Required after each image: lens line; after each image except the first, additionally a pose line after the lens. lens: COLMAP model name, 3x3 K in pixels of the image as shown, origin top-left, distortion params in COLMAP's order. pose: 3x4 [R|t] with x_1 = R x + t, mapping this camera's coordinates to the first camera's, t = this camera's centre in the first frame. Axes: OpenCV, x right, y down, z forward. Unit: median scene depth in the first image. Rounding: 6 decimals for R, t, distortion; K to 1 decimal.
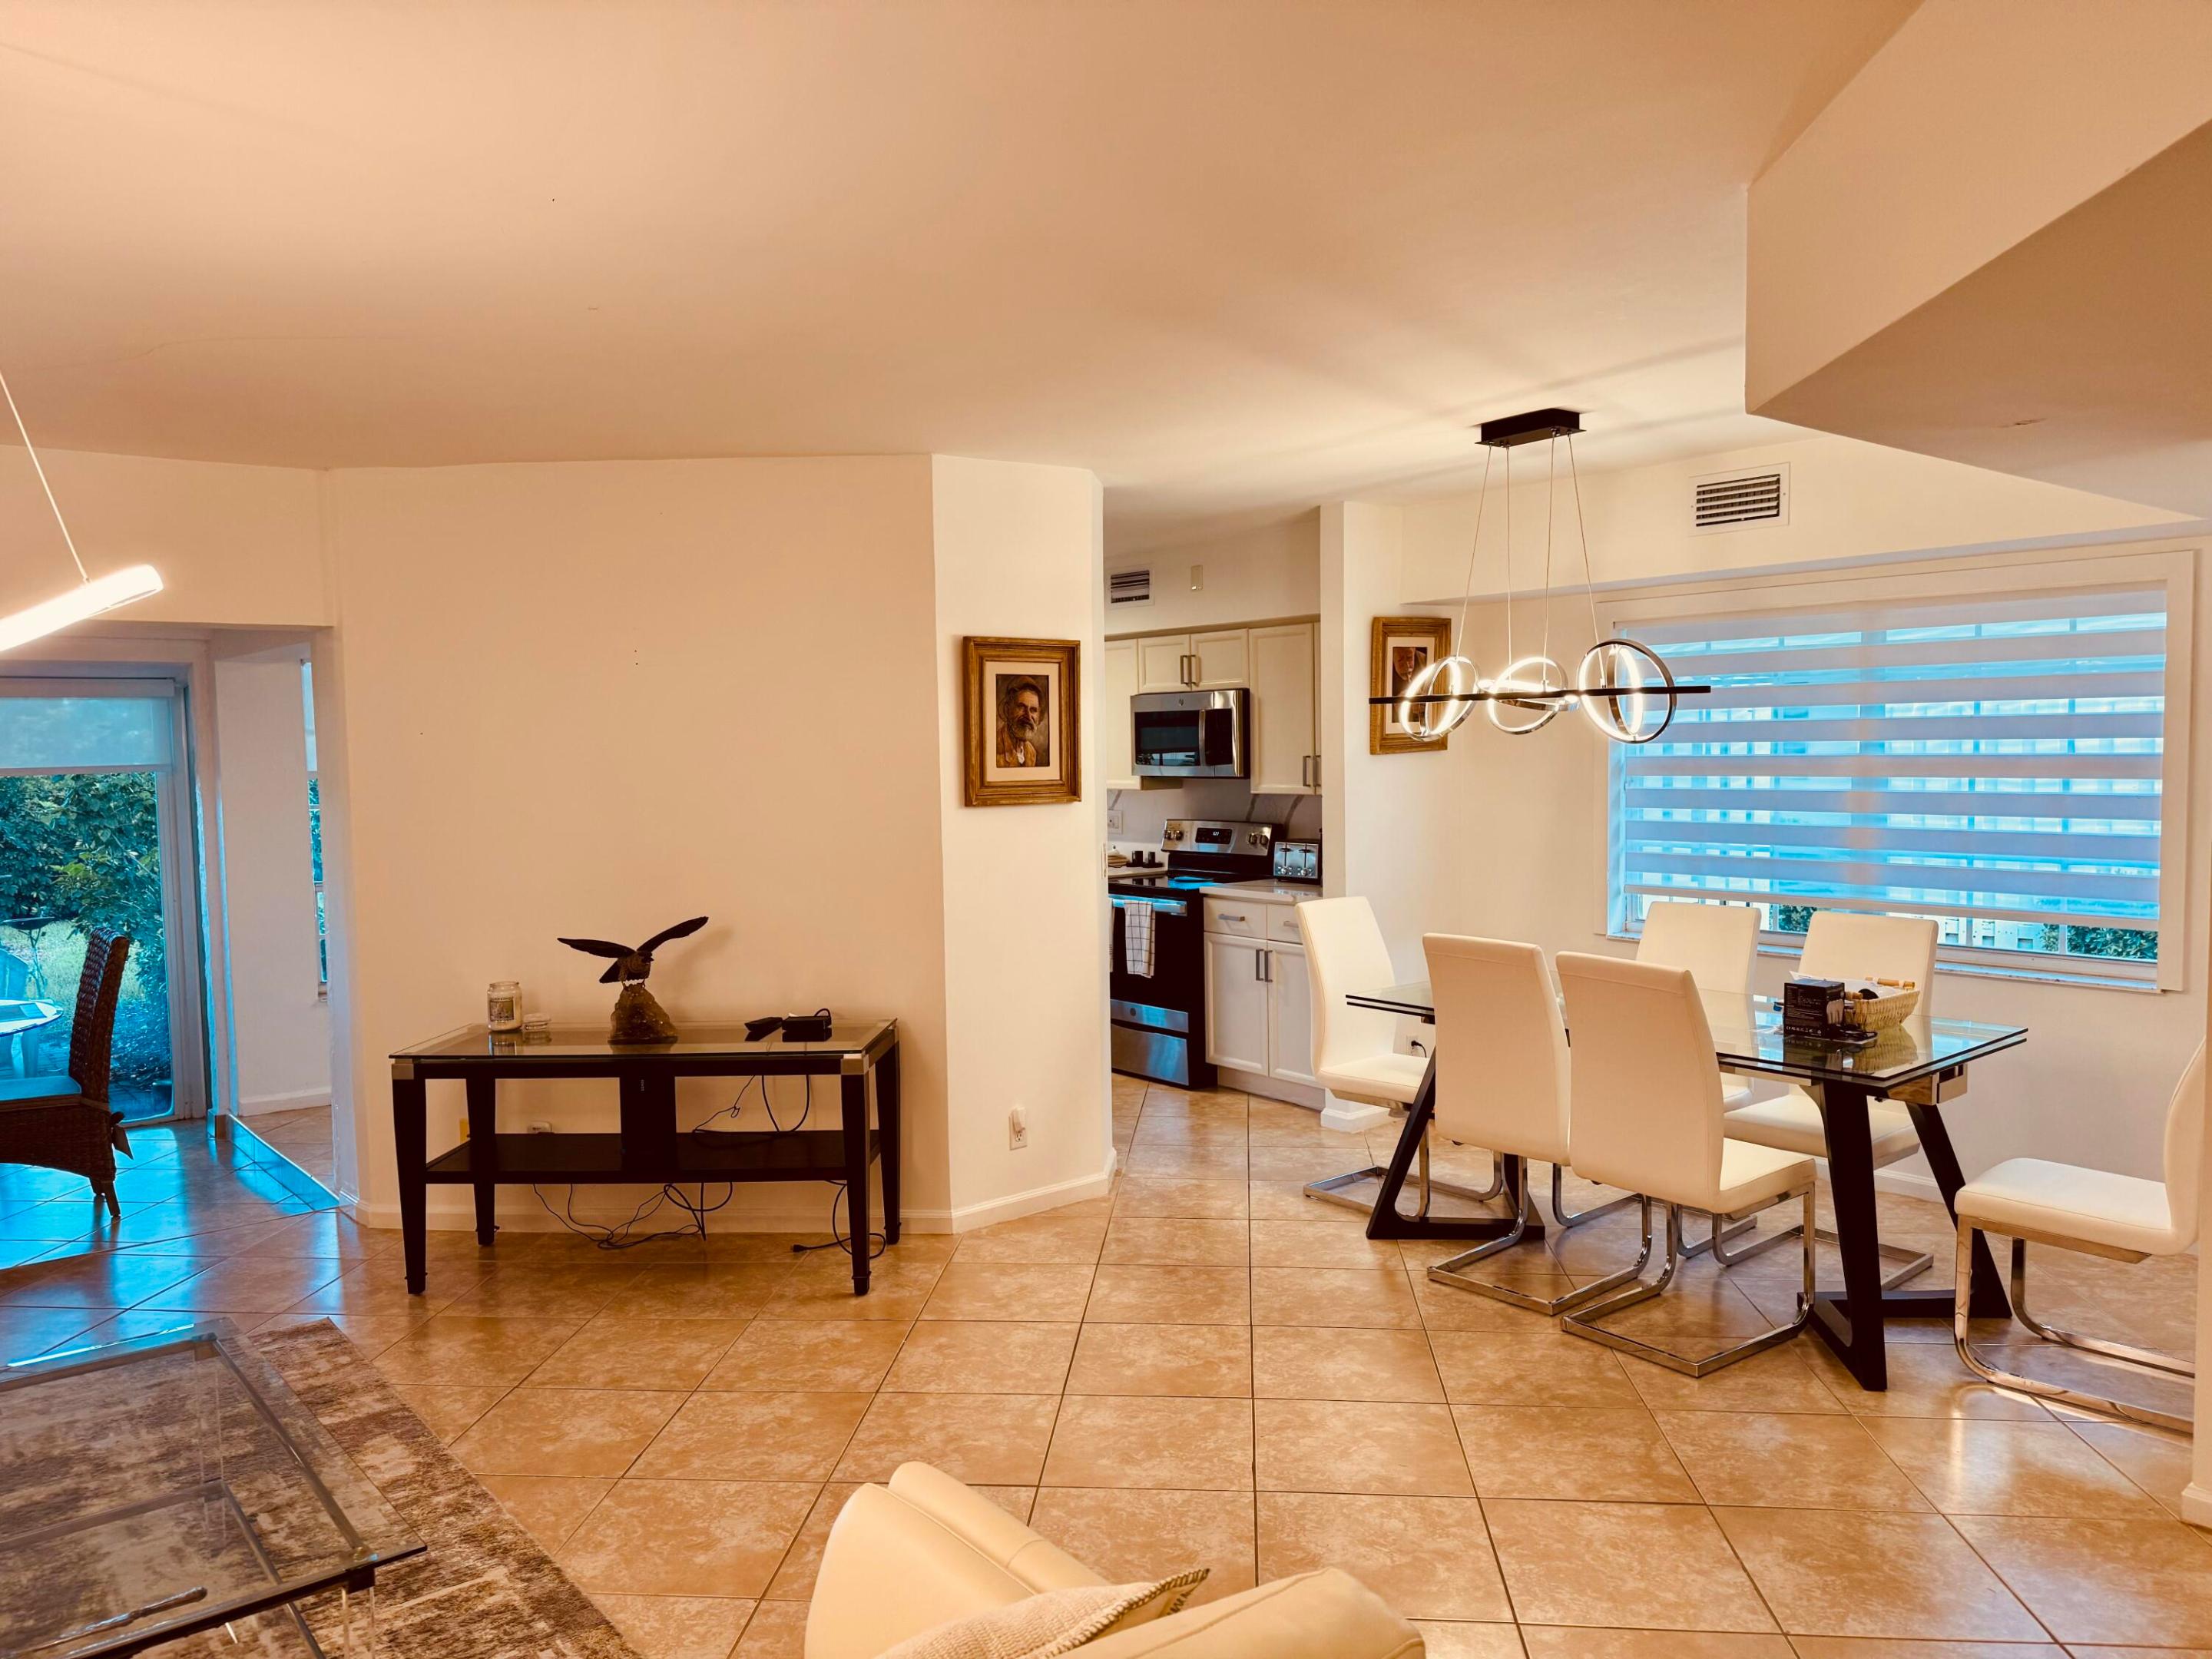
lens RADIAL K [[1519.1, 0, 1073.6], [0, 1519.1, 842.3], [0, 0, 1]] dist [0.053377, -0.061432]
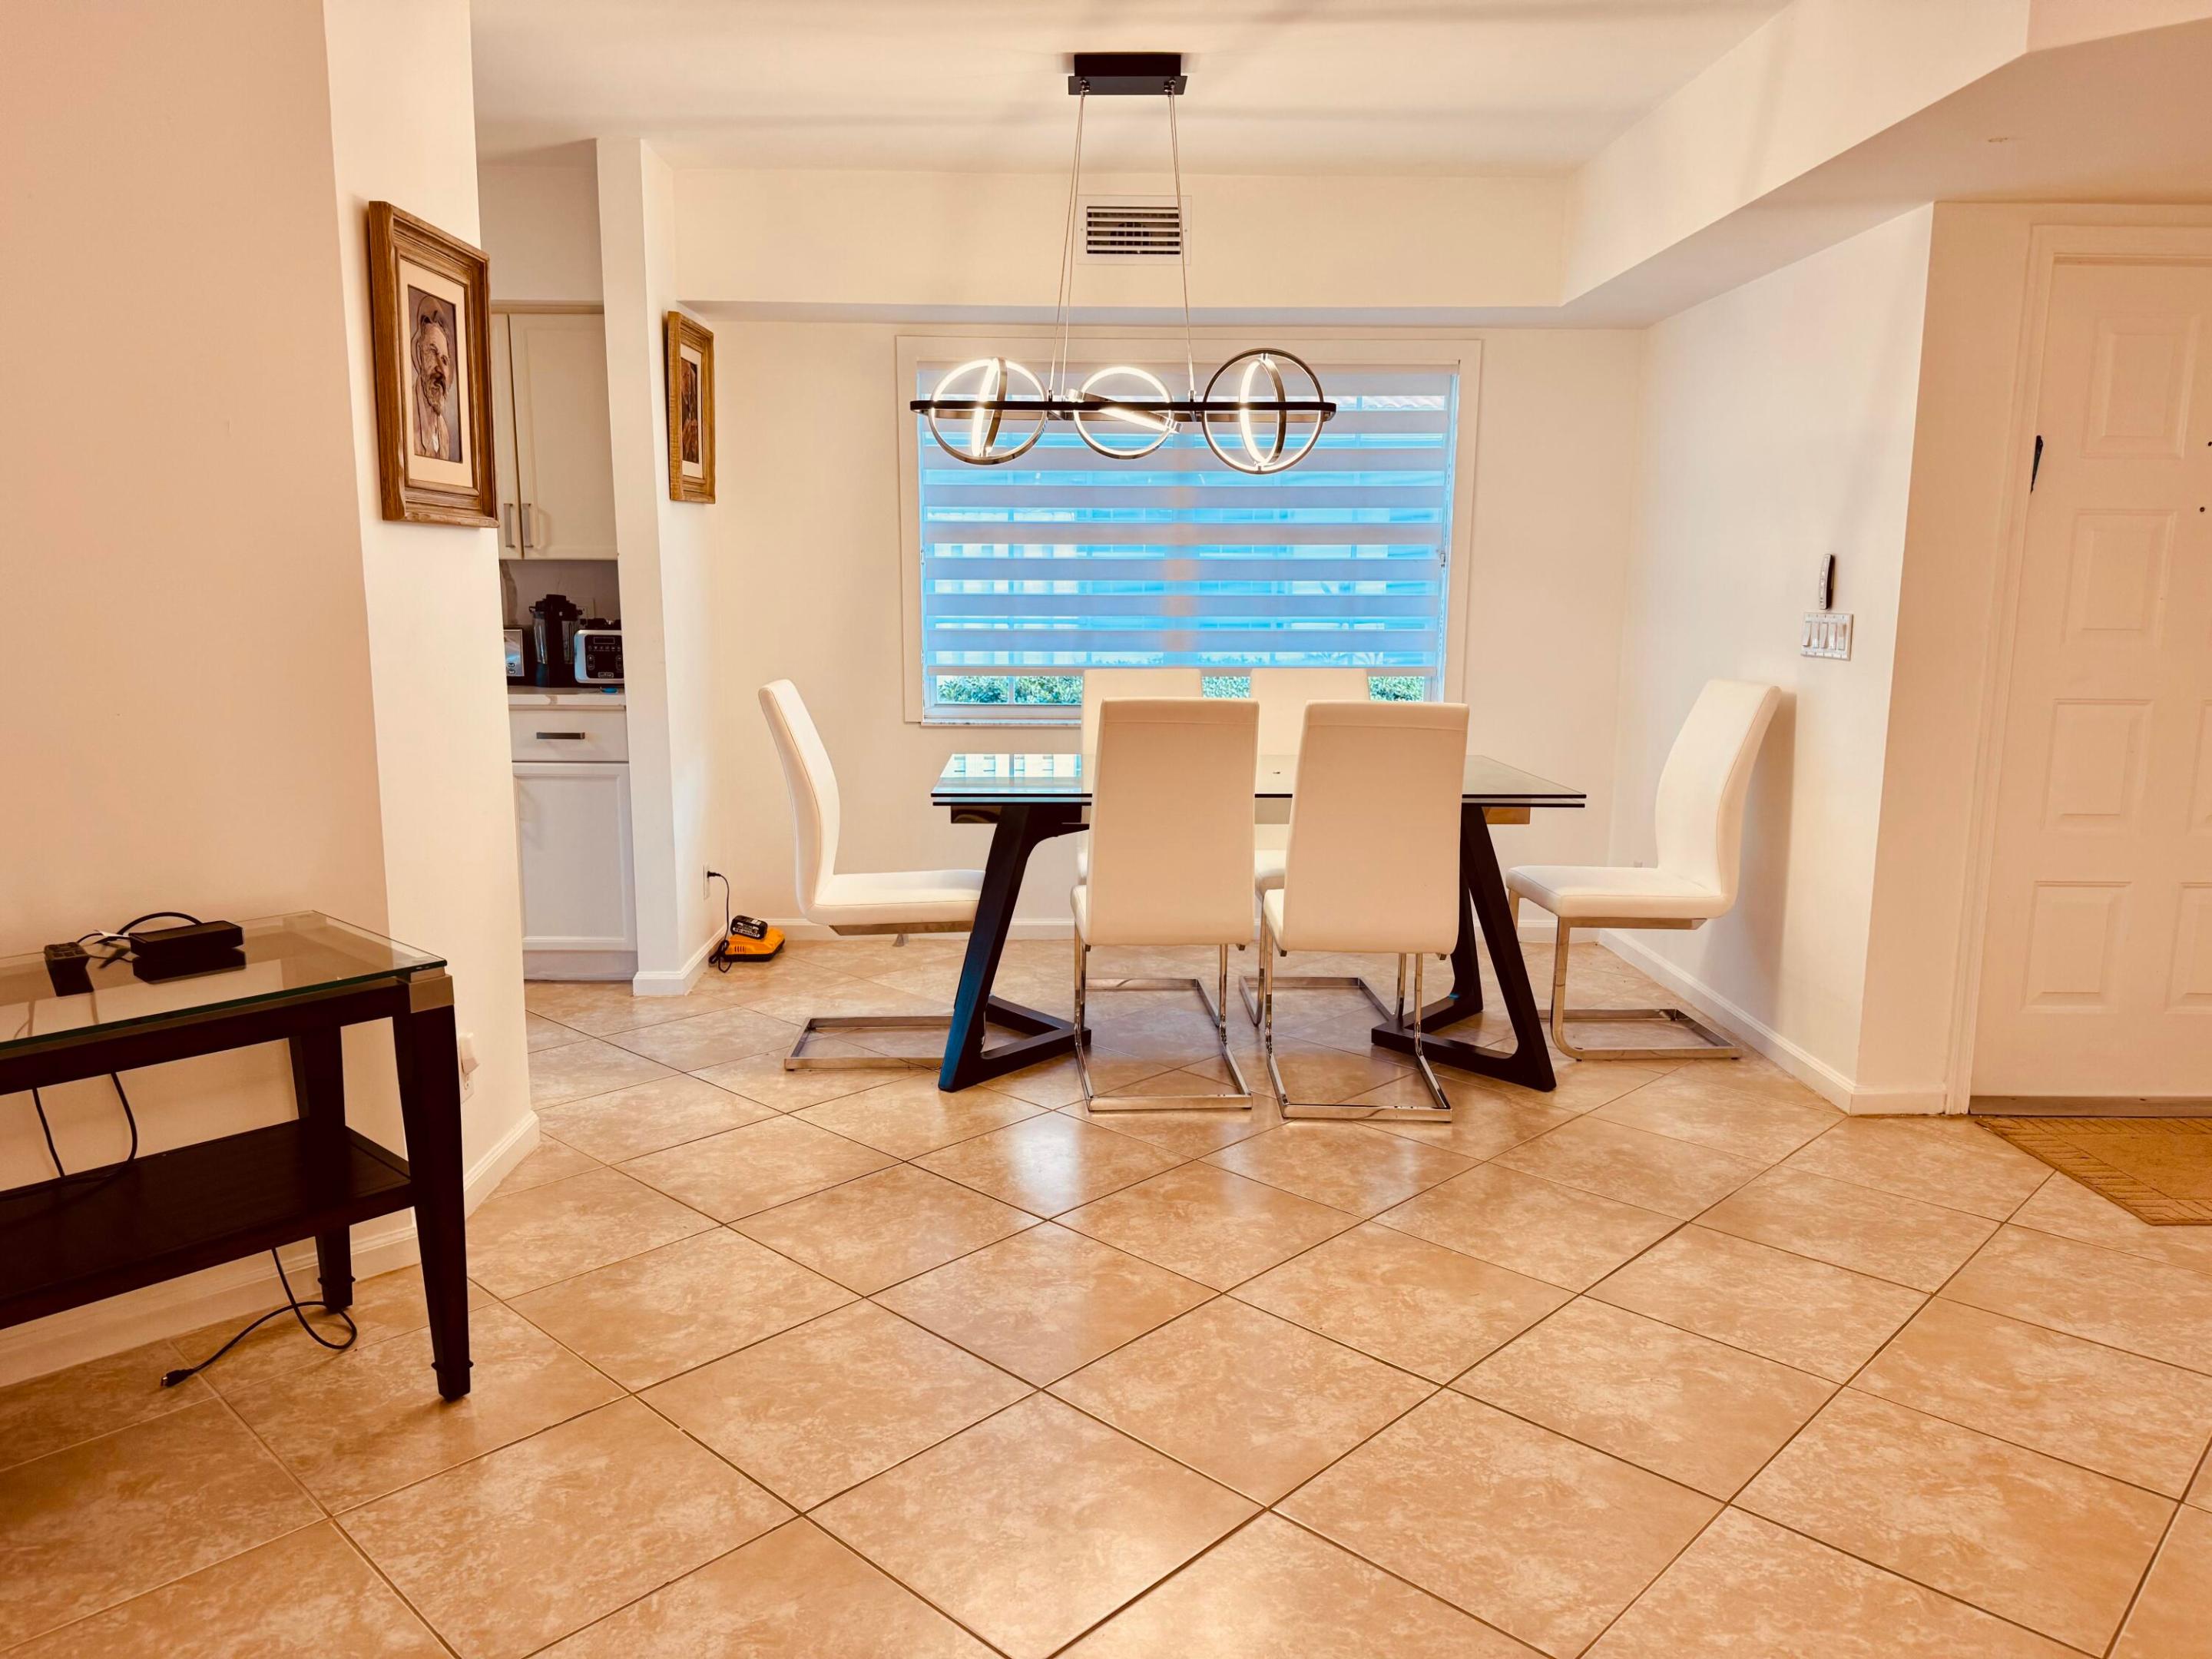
lens RADIAL K [[1563.5, 0, 1106.0], [0, 1563.5, 829.5], [0, 0, 1]] dist [0.041806, -0.000140]
pose [[0.616589, -0.103228, 0.780488, -0.379202], [0.034462, 0.993955, 0.104236, 0.039578], [-0.786531, -0.037374, 0.616419, 0.436741]]
